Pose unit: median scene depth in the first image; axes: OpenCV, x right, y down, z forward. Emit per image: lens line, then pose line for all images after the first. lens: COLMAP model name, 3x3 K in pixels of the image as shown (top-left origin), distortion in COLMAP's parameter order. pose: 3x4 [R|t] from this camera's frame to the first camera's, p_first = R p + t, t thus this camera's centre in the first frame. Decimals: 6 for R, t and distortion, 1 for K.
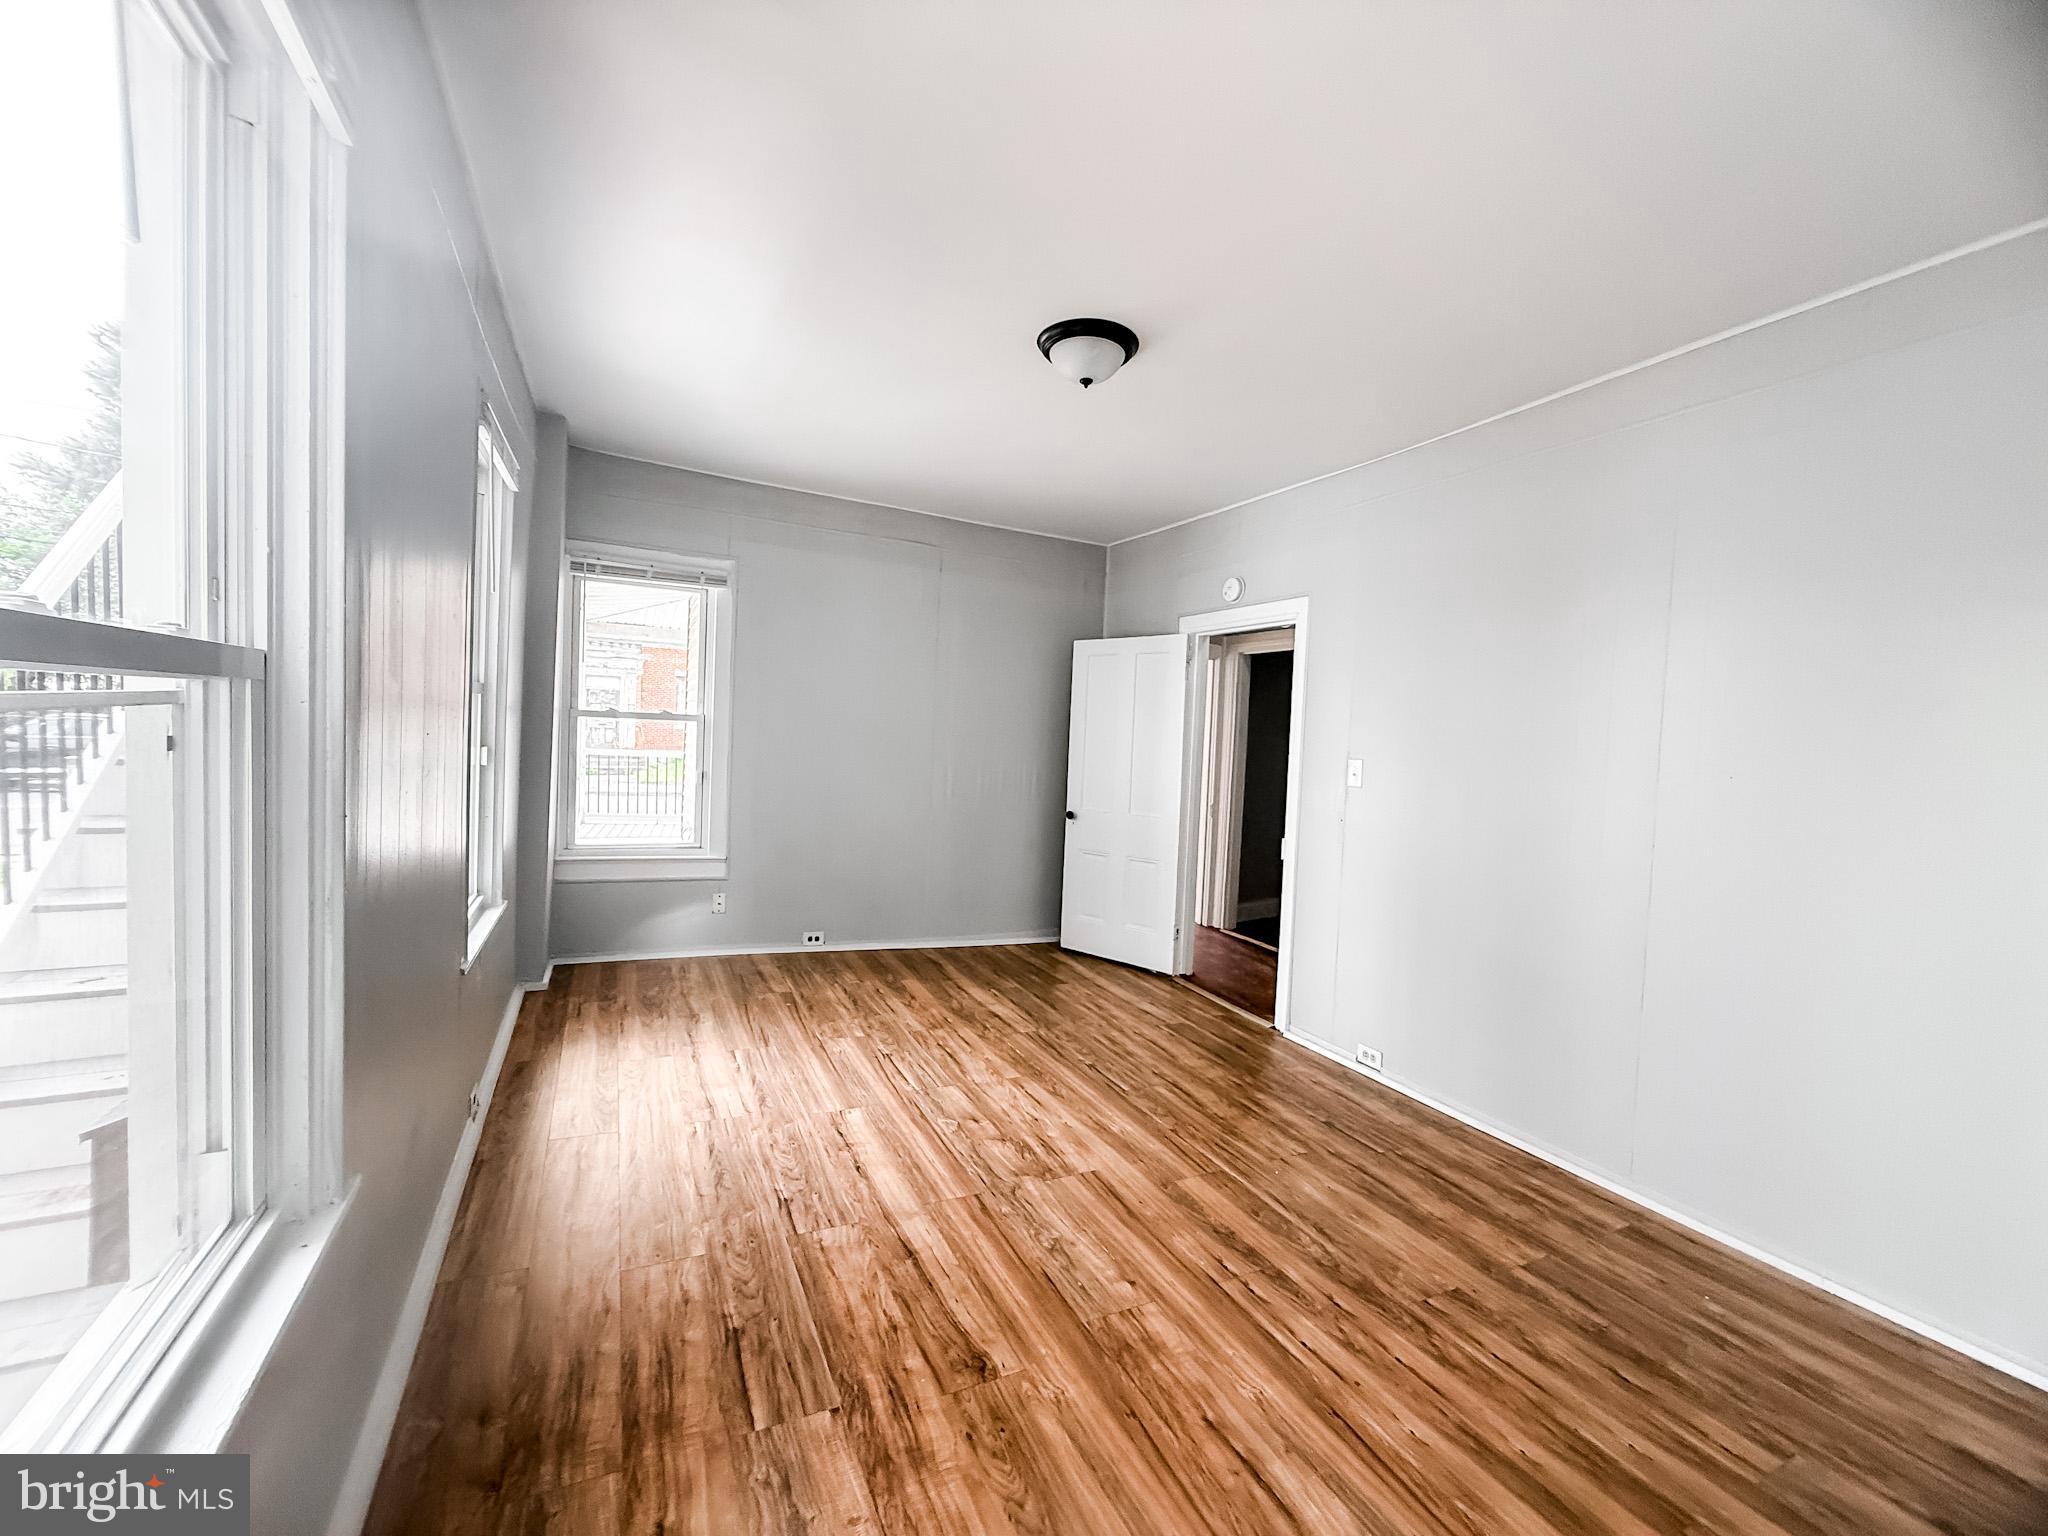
lens RADIAL K [[819.7, 0, 1019.0], [0, 819.7, 766.8], [0, 0, 1]] dist [-0.000458, -0.000519]
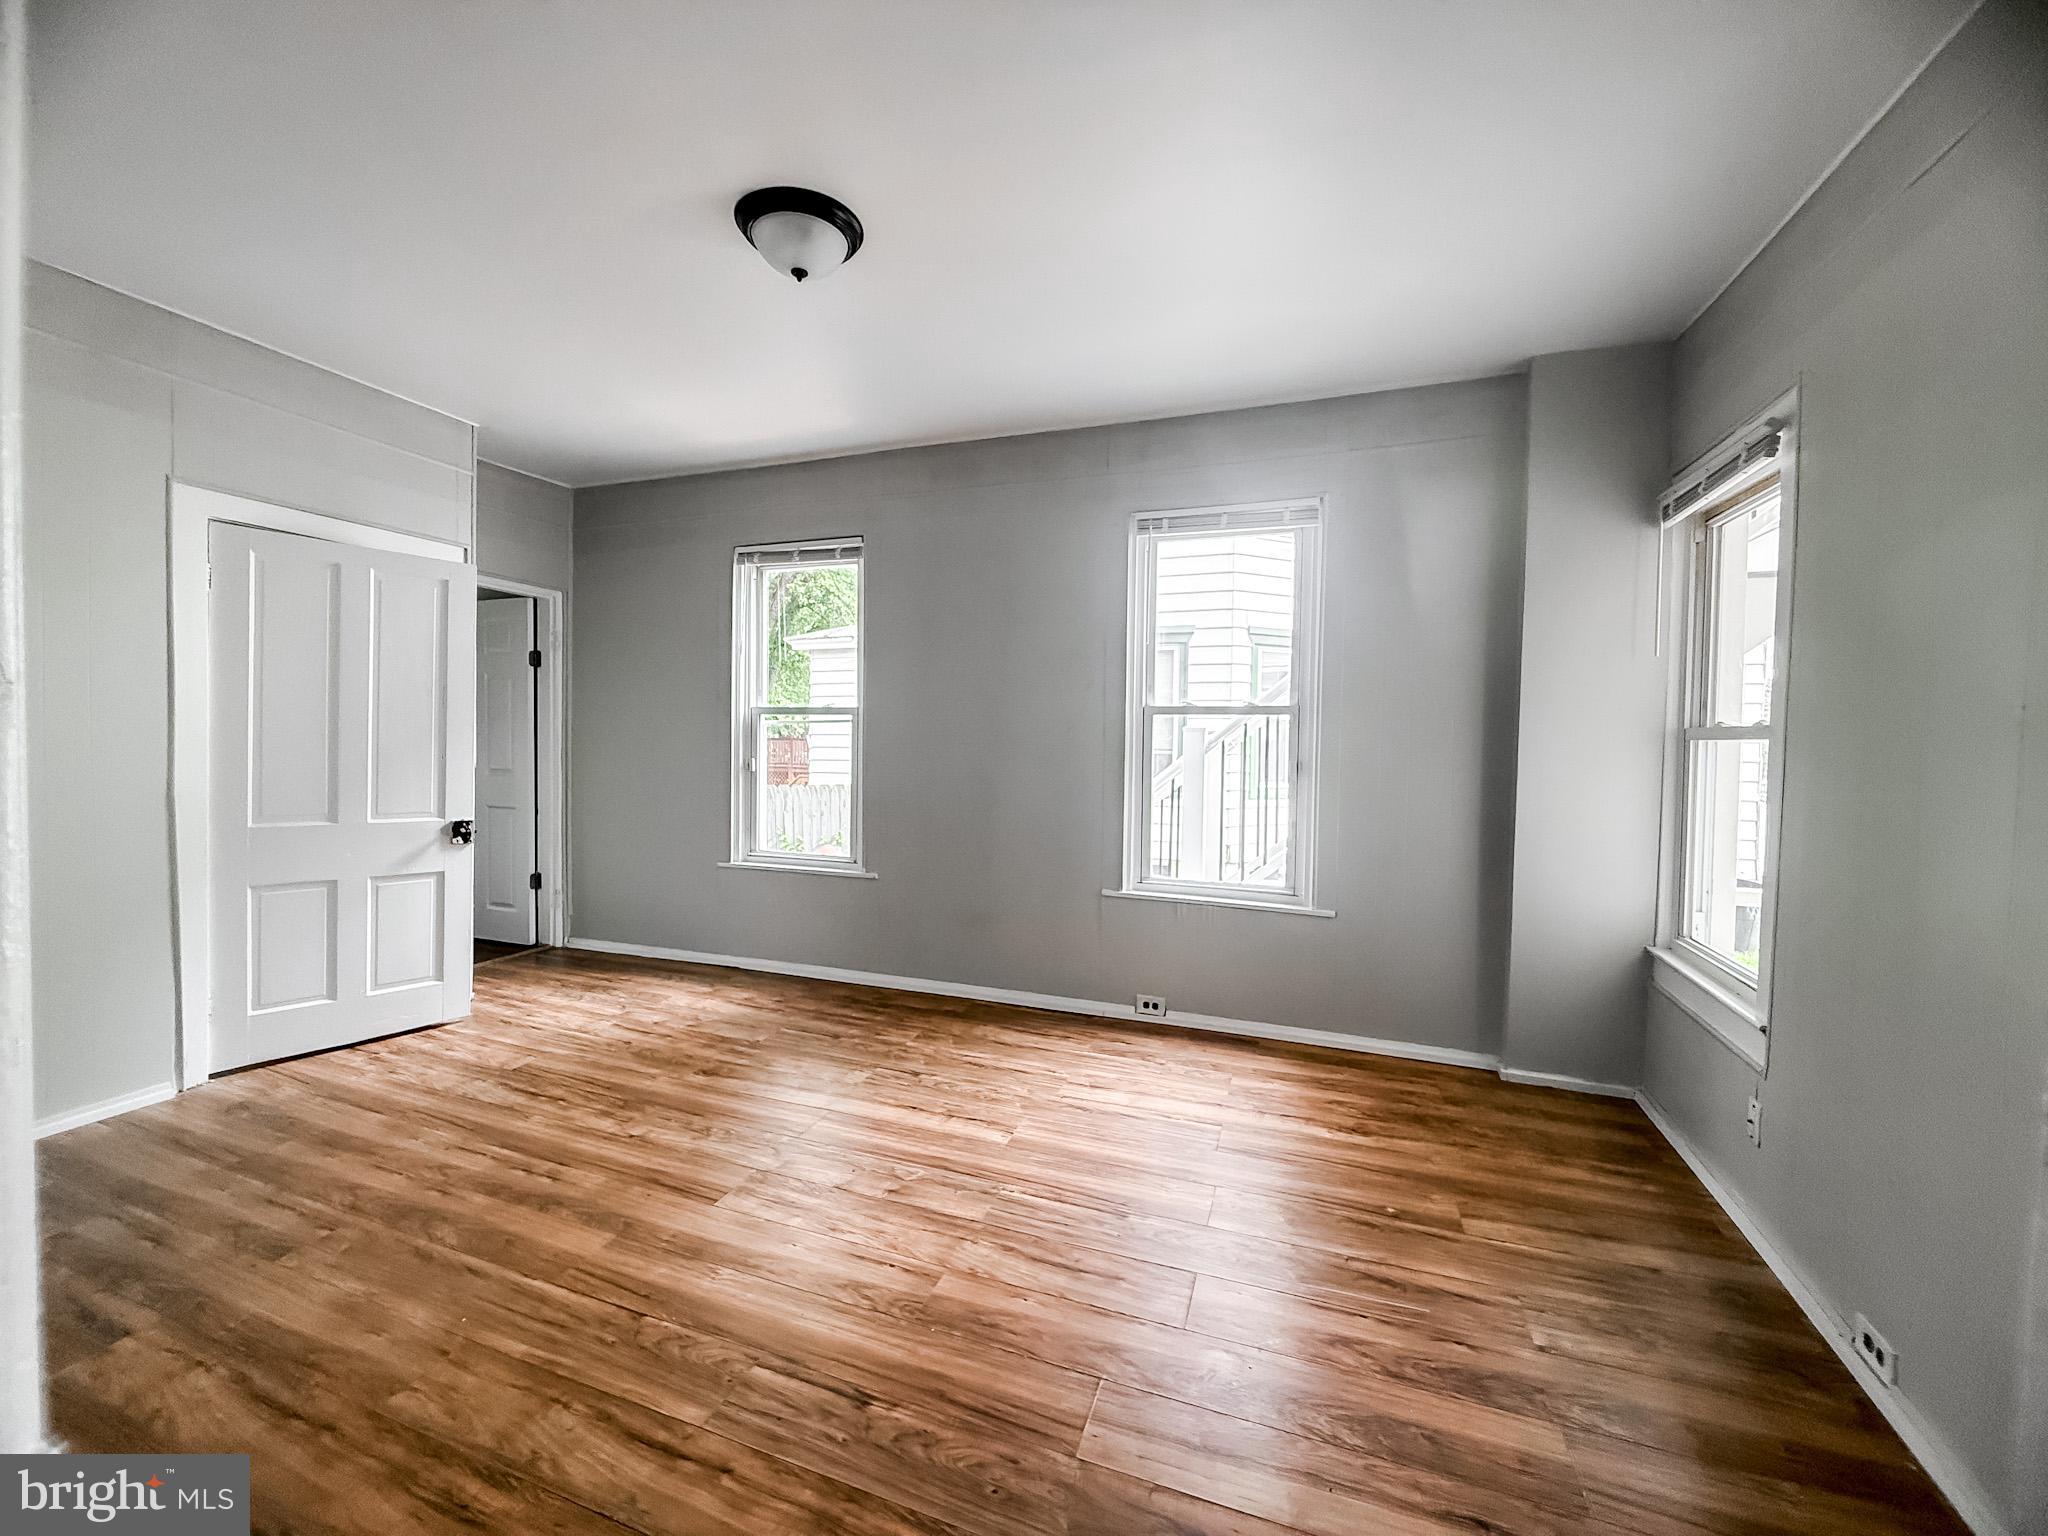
lens RADIAL K [[819.7, 0, 1023.0], [0, 819.7, 759.7], [0, 0, 1]] dist [-0.000458, -0.000519]
pose [[-0.720593, -0.042259, -0.692069, 0.541656], [-0.084764, 0.996023, 0.027438, -0.035841], [0.688158, 0.078434, -0.721309, 2.045085]]
